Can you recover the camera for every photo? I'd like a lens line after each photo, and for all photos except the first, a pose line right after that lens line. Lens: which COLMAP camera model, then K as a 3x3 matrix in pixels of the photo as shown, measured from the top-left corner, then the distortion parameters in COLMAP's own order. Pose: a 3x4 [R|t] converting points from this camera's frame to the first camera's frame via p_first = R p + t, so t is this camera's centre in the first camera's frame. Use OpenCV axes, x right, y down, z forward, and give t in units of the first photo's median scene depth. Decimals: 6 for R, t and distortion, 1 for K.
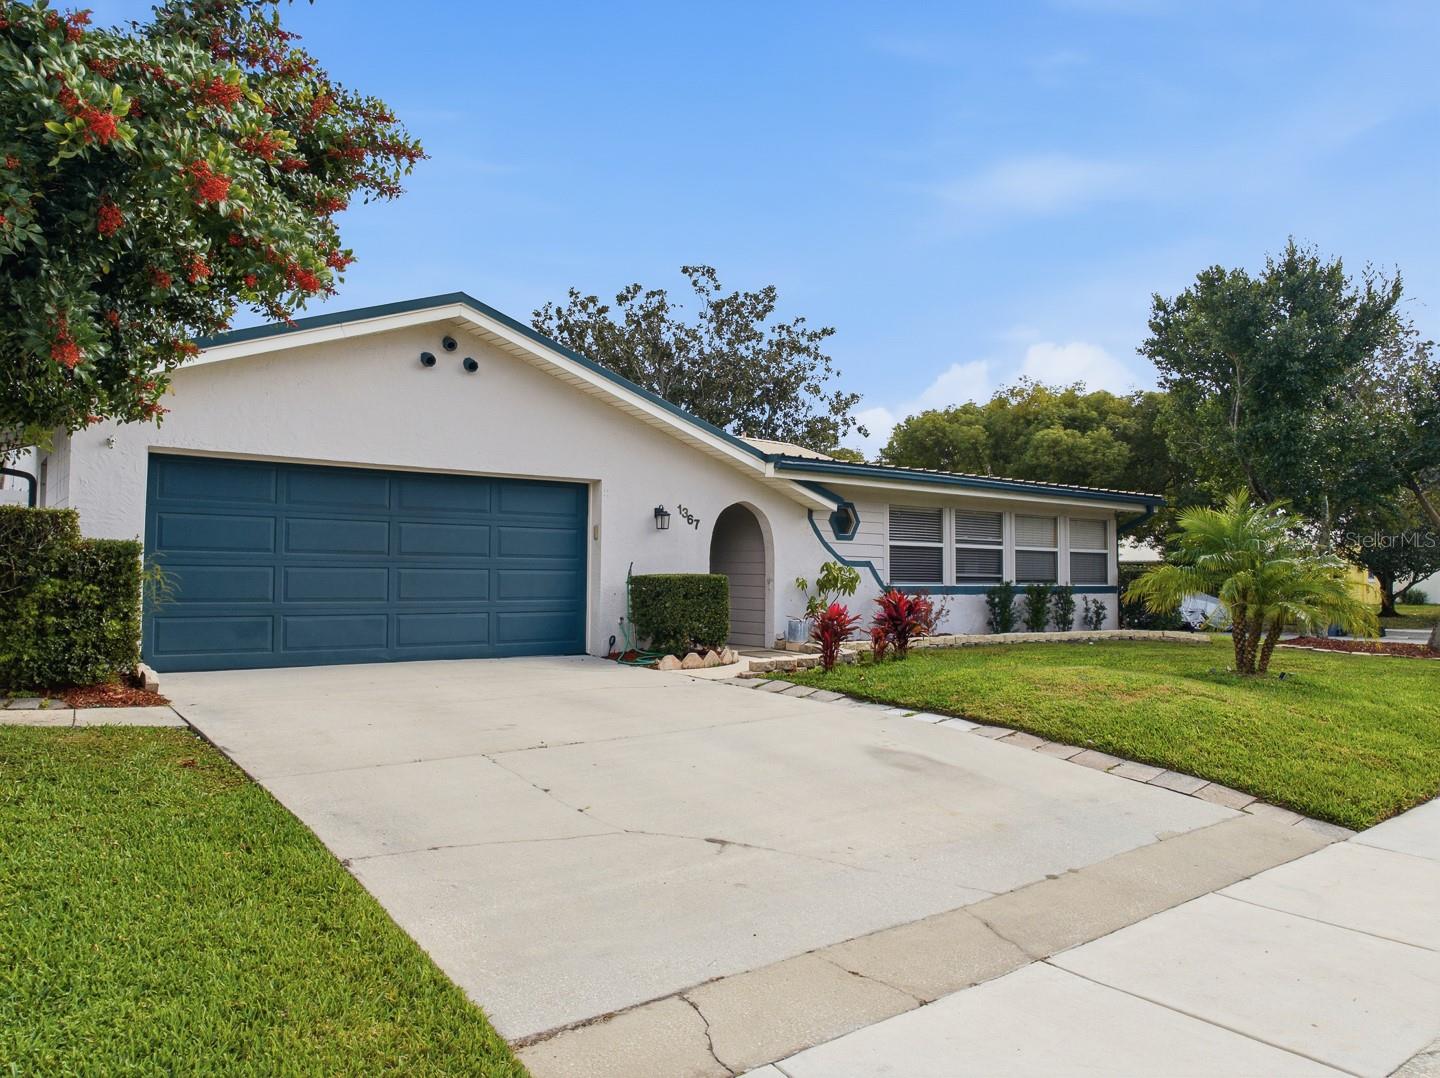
lens RADIAL K [[1011.0, 0, 720.0], [0, 1011.0, 539.0], [0, 0, 1]] dist [-0.035600, 0.007421]
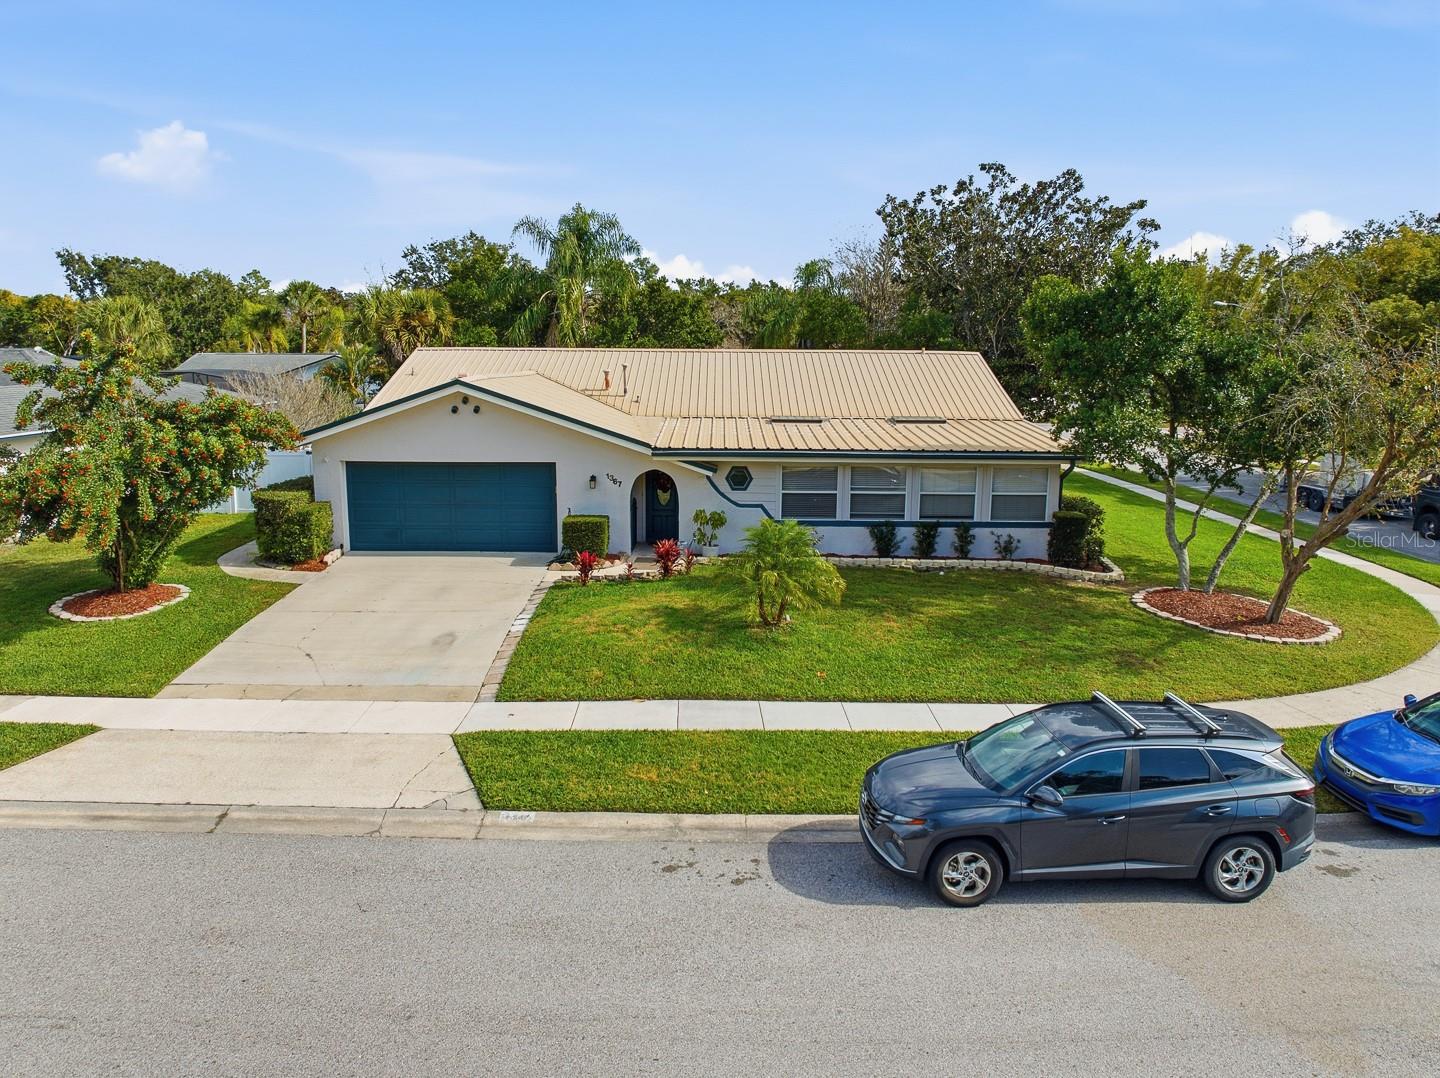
lens RADIAL K [[1011.0, 0, 720.0], [0, 1011.0, 539.0], [0, 0, 1]] dist [-0.035600, 0.007421]
pose [[0.790488, 0.113113, -0.601942, 0.979606], [0.022026, 0.976913, 0.212500, -0.240957], [0.612082, -0.181237, 0.769746, -0.207682]]
